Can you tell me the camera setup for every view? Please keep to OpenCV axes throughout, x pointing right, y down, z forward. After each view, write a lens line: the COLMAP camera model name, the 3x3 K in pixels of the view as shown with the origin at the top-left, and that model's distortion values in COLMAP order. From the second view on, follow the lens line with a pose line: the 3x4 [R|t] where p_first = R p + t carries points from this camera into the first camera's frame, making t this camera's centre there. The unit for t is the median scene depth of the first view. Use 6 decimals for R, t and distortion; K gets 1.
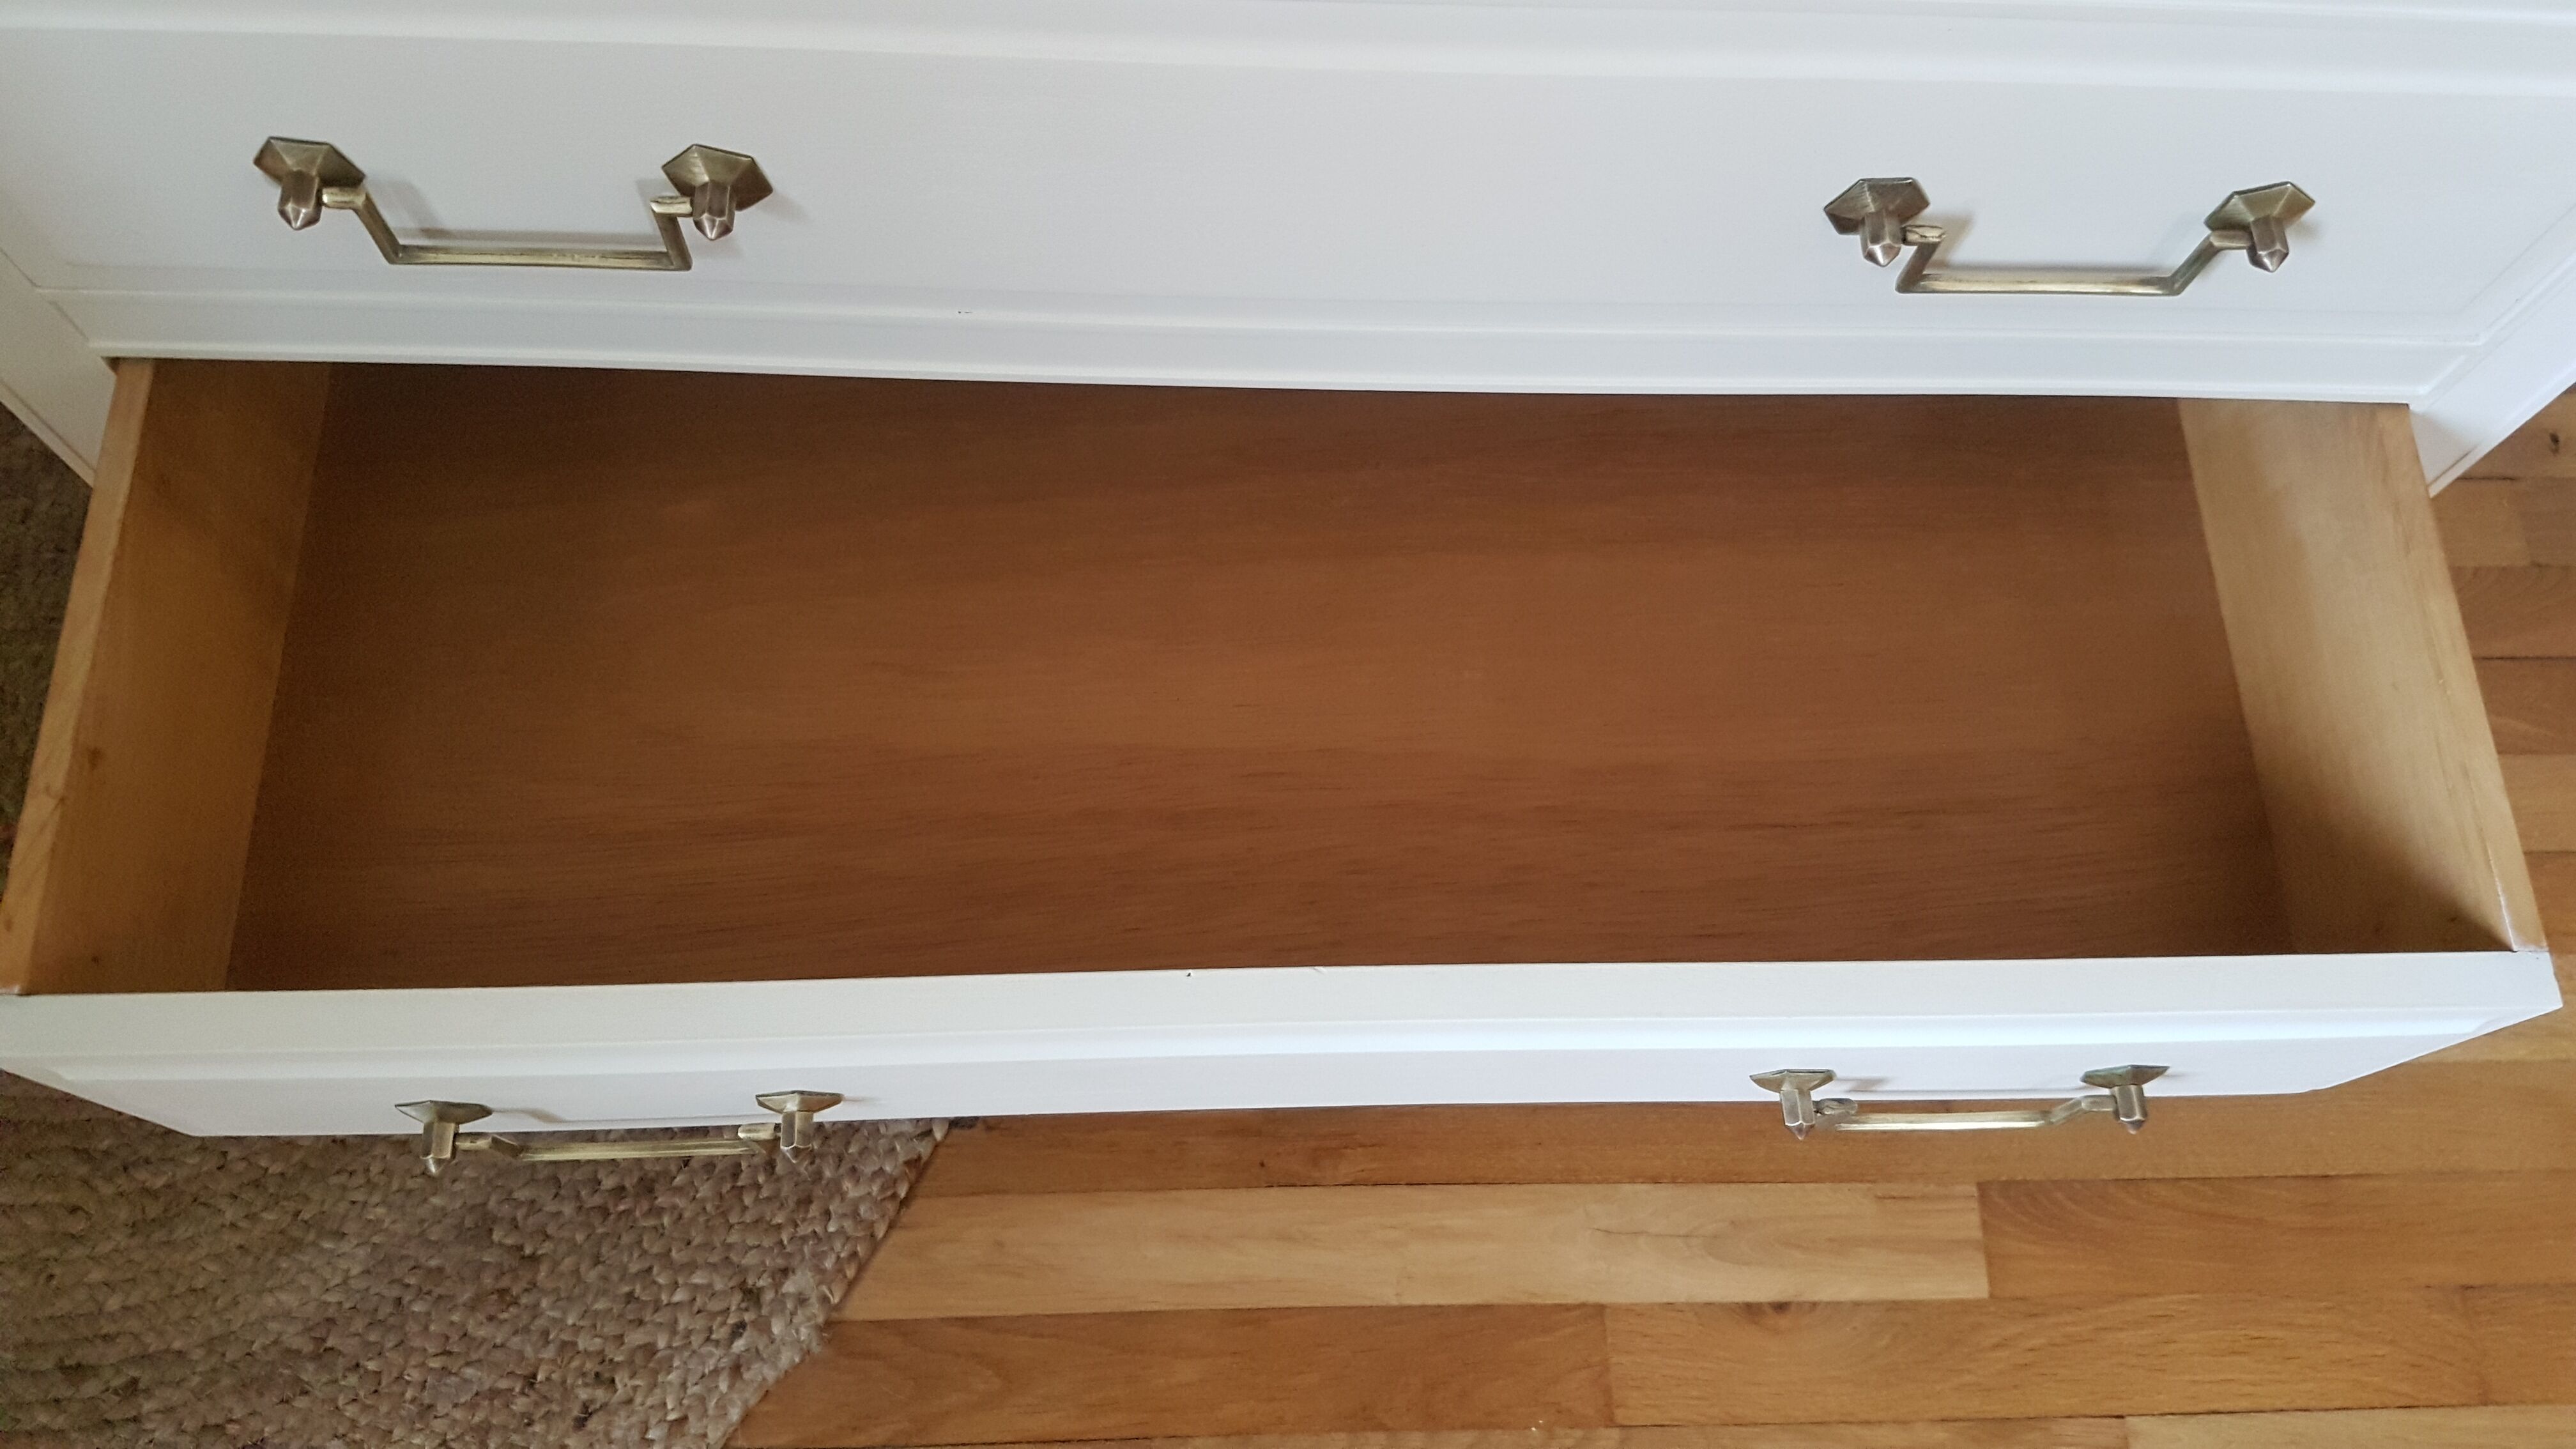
lens RADIAL K [[2075.2, 0, 1321.6], [0, 2075.2, 759.2], [0, 0, 1]] dist [0.041886, -0.077989]
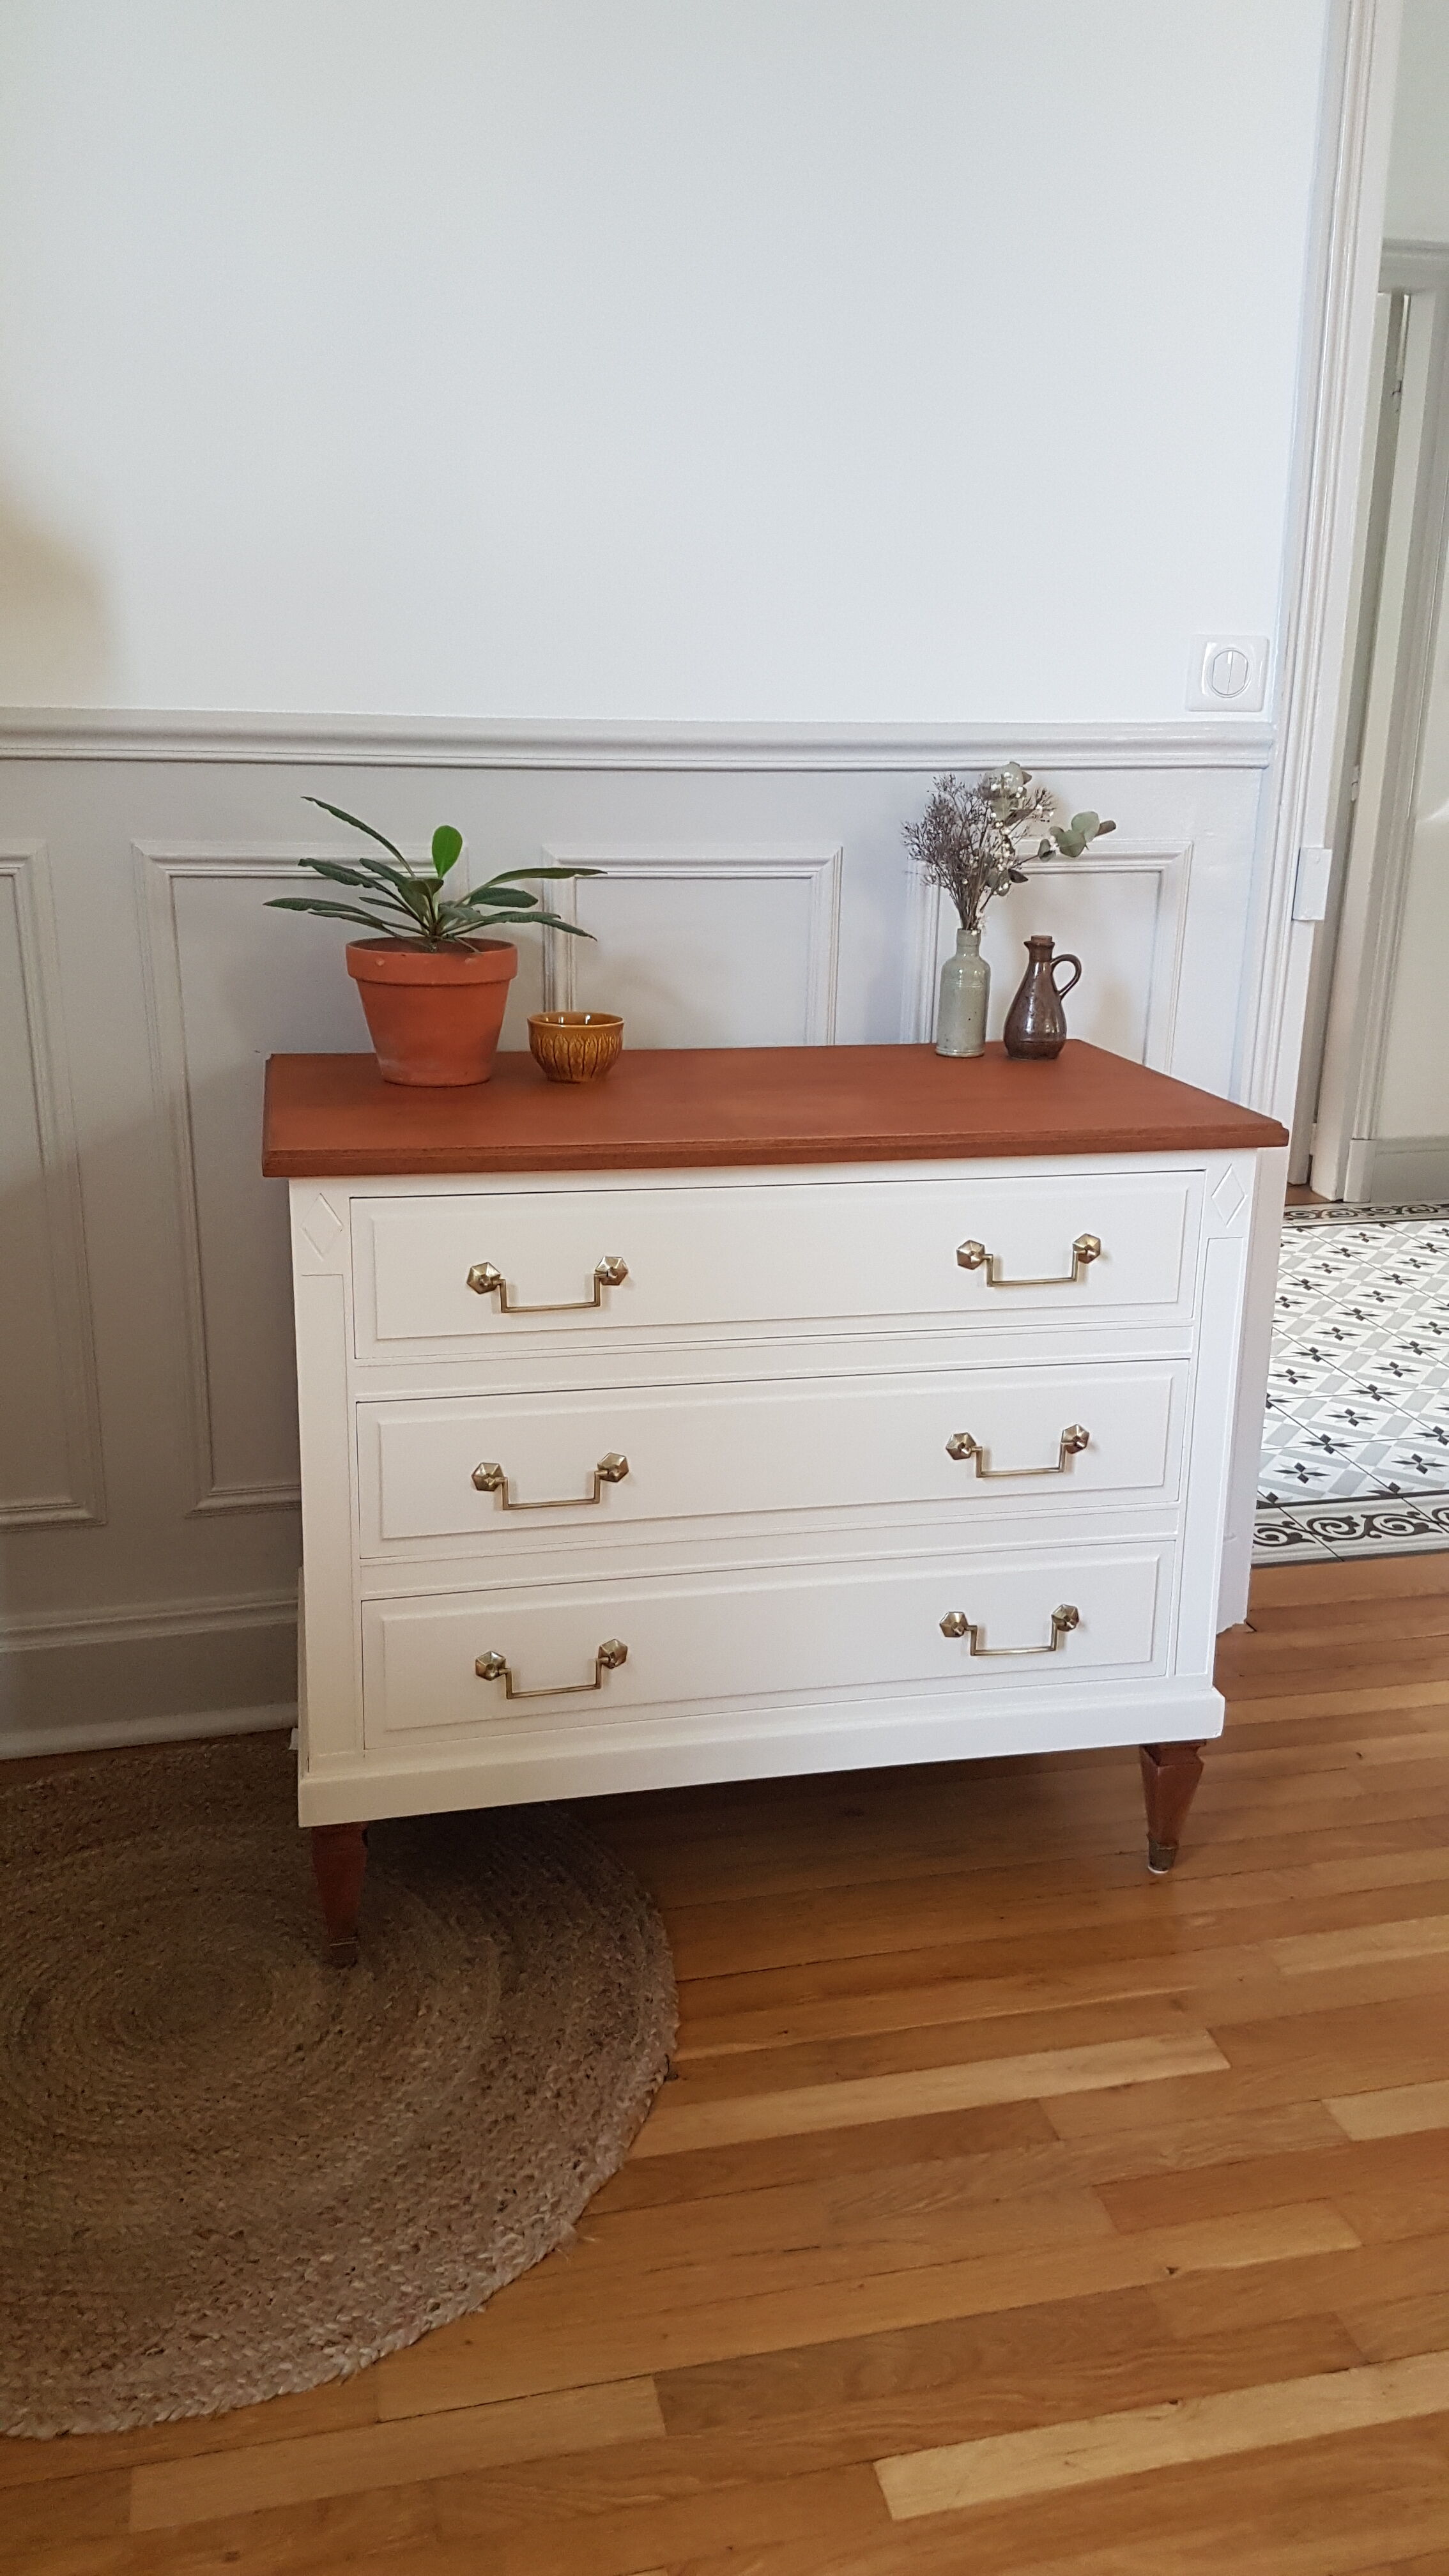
lens RADIAL K [[2075.2, 0, 706.8], [0, 2075.2, 1280.3], [0, 0, 1]] dist [0.041886, -0.077989]
pose [[0.980359, -0.082967, 0.178922, -0.419245], [0.192486, 0.600139, -0.776391, 1.204569], [-0.042963, 0.795582, 0.604321, -0.676060]]
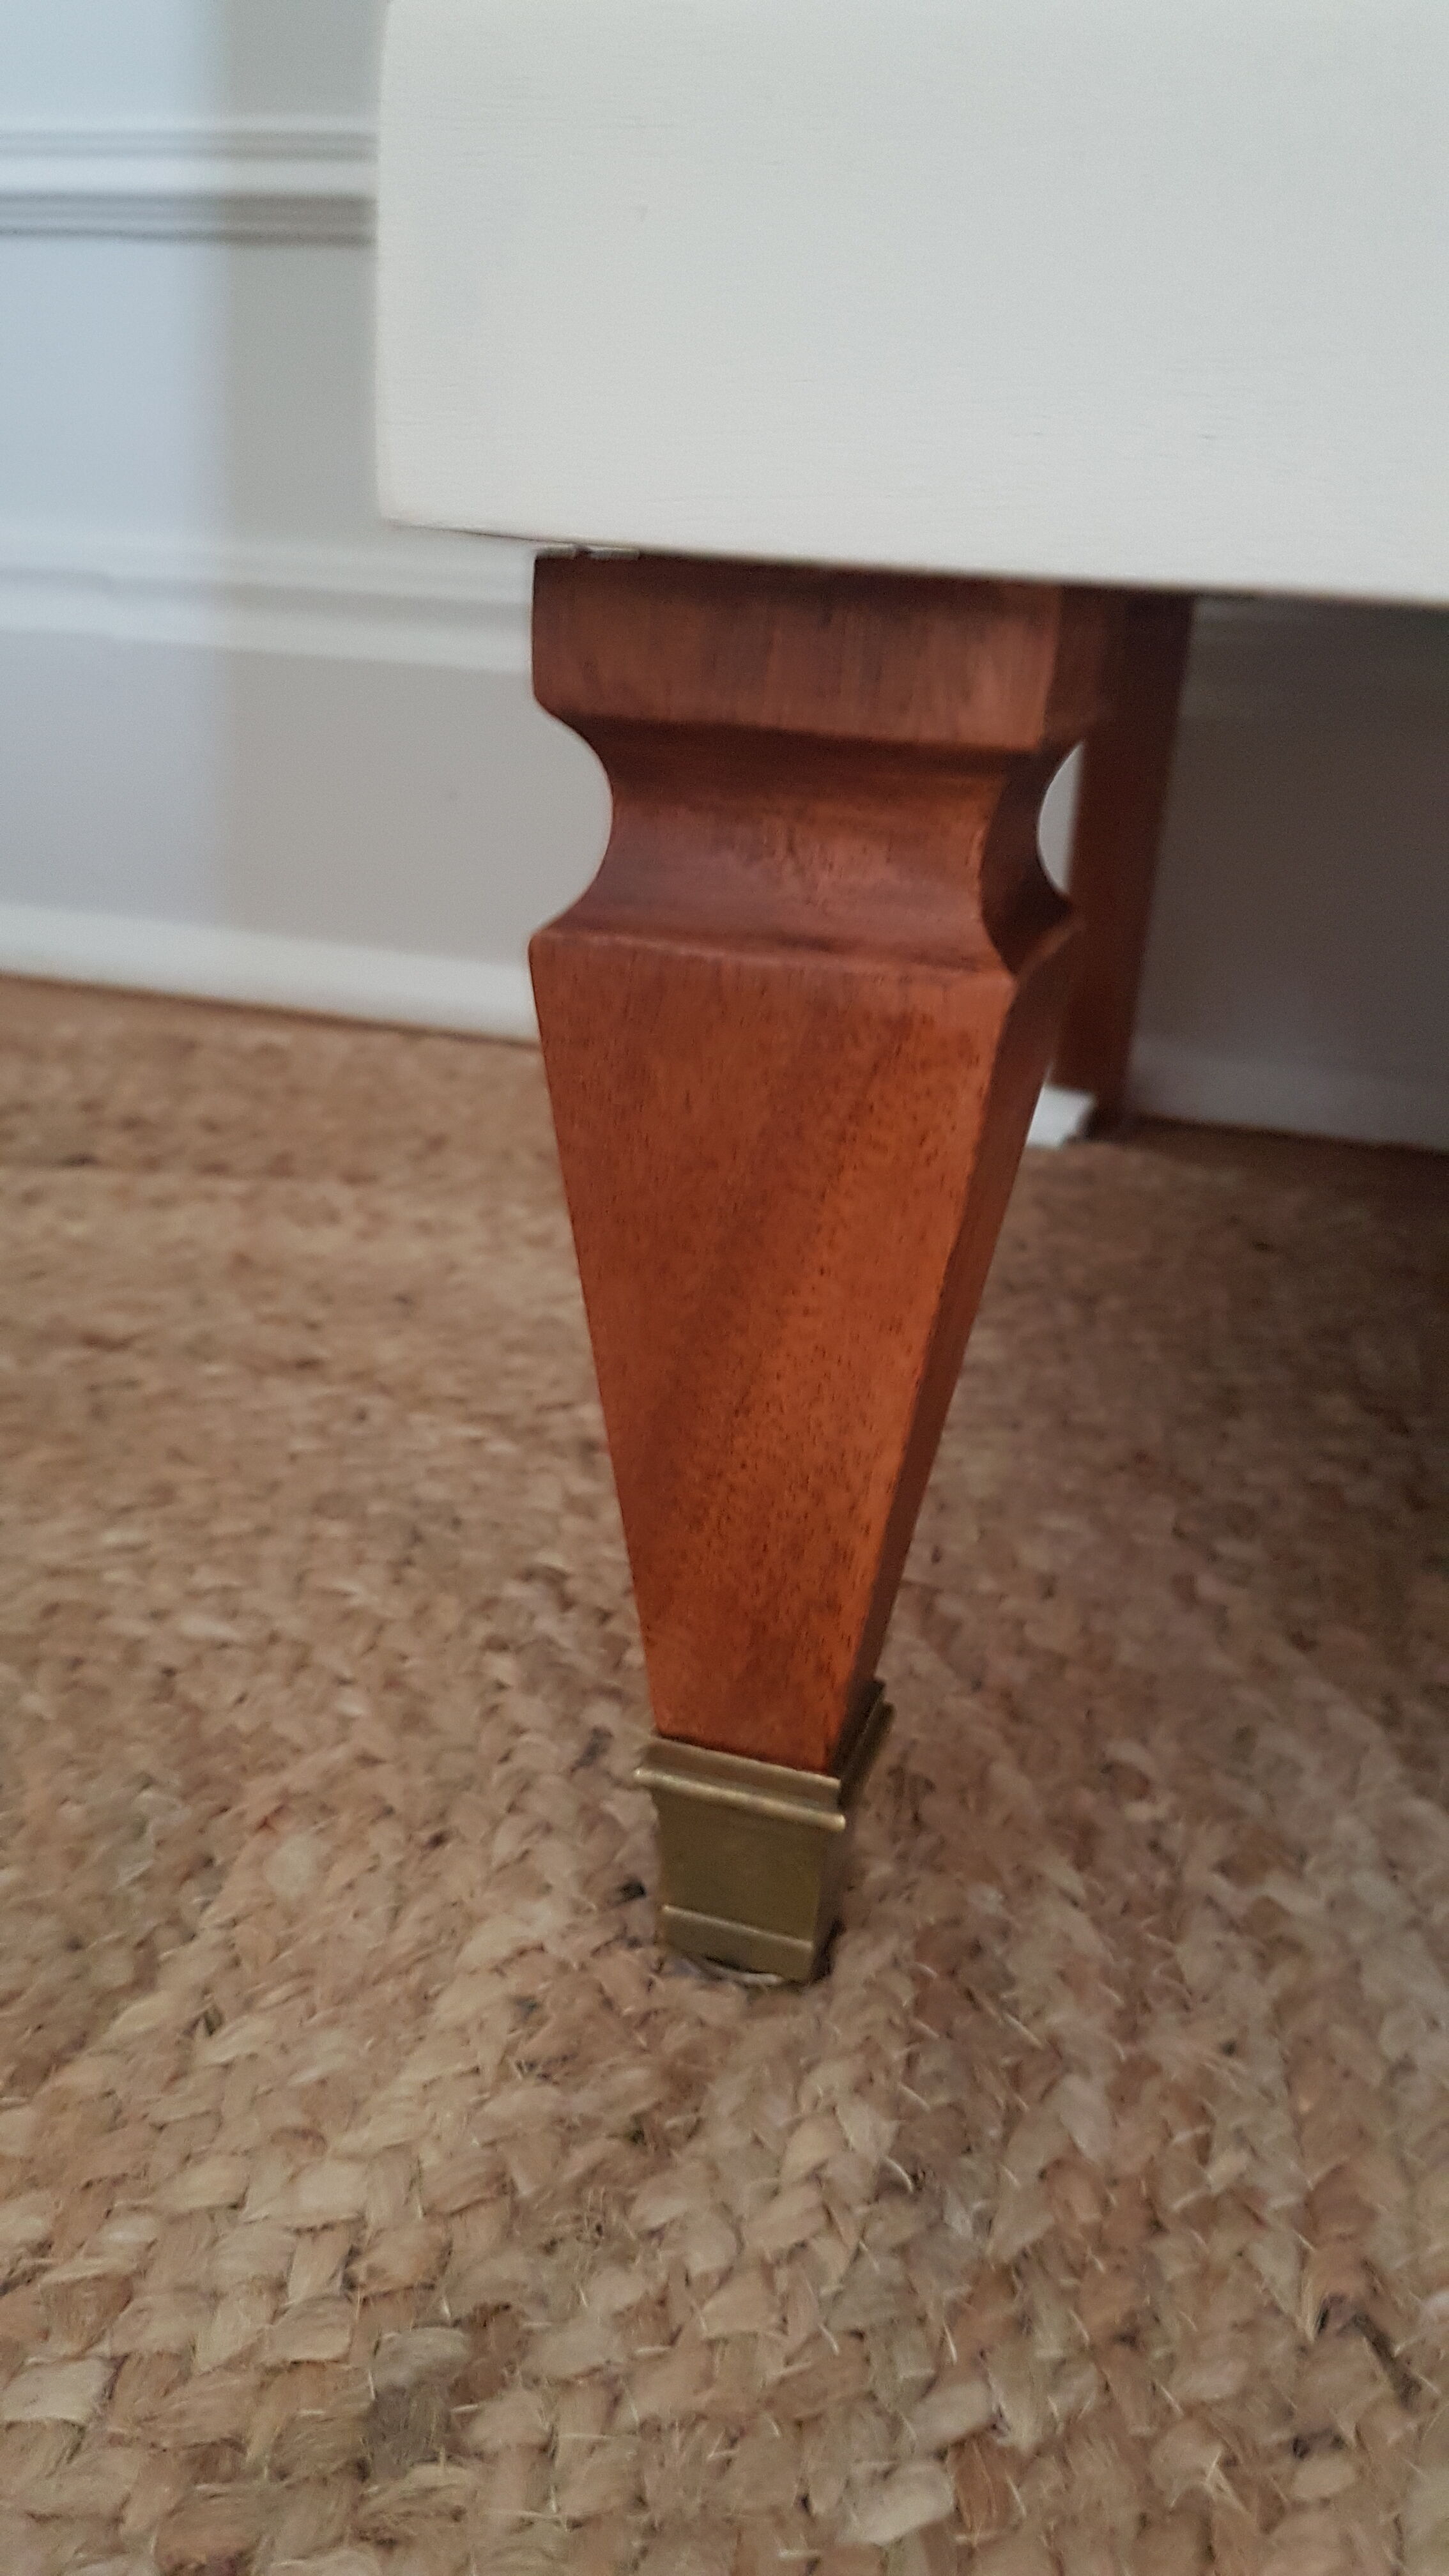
lens RADIAL K [[2075.2, 0, 706.5], [0, 2075.2, 1282.0], [0, 0, 1]] dist [0.041886, -0.077989]
pose [[0.954210, 0.119281, -0.274327, -0.397979], [-0.287927, 0.614941, -0.734129, 0.120436], [0.081128, 0.779499, 0.621127, 0.840226]]
